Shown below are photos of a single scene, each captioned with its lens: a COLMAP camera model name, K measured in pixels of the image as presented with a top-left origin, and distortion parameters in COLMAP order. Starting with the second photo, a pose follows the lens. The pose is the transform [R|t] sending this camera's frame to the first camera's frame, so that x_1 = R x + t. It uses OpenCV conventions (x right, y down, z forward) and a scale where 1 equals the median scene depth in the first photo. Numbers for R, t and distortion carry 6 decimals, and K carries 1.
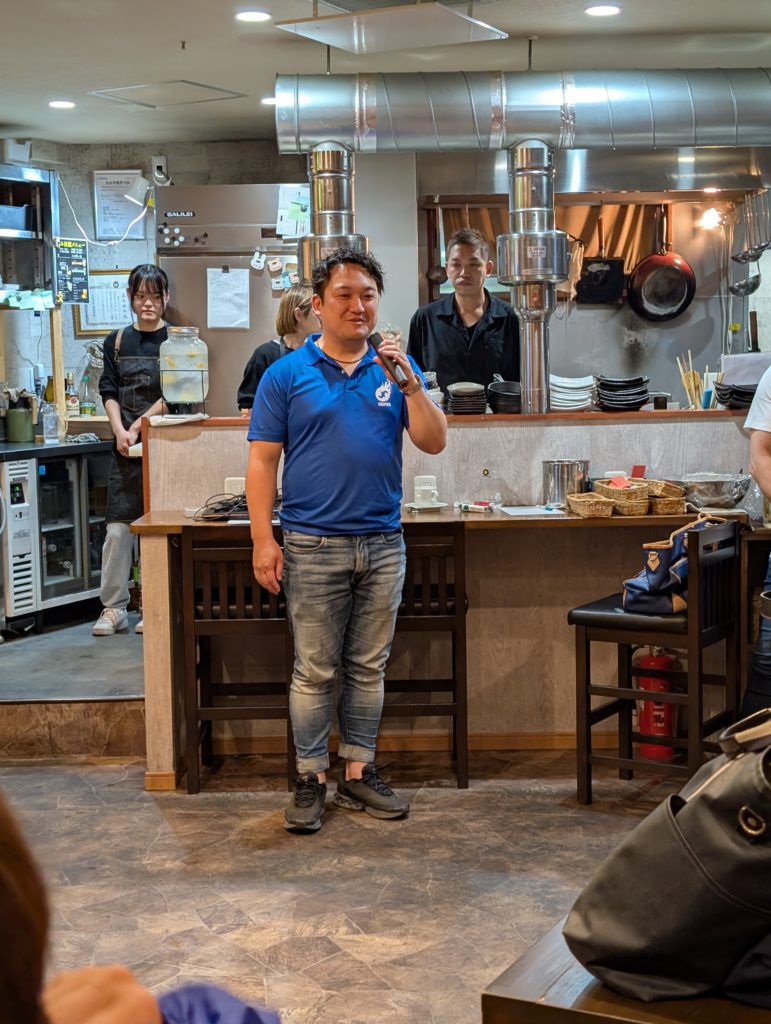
lens RADIAL K [[1624.7, 0, 402.9], [0, 1624.7, 512.7], [0, 0, 1]] dist [0.248796, -1.139361]
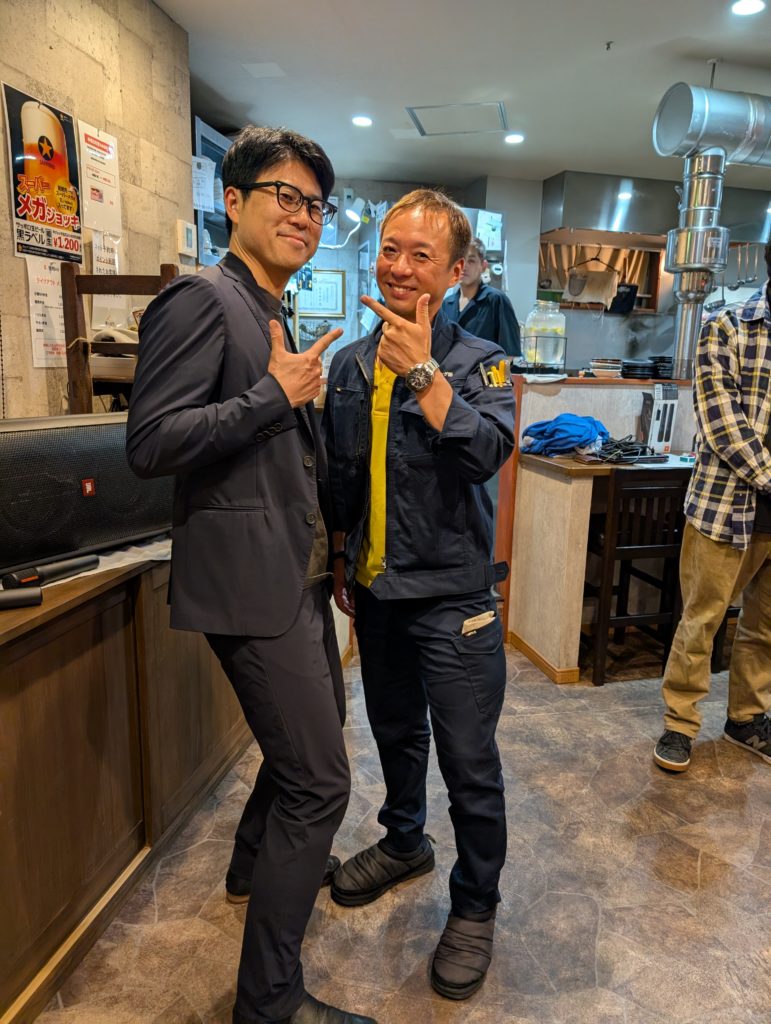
lens RADIAL K [[739.3, 0, 385.5], [0, 739.3, 512.0], [0, 0, 1]] dist [0.007833, -0.020794]
pose [[0.961610, -0.016595, 0.273918, -0.427120], [-0.013641, 0.994045, 0.108112, -0.016183], [-0.274081, -0.107698, 0.955657, 0.519336]]
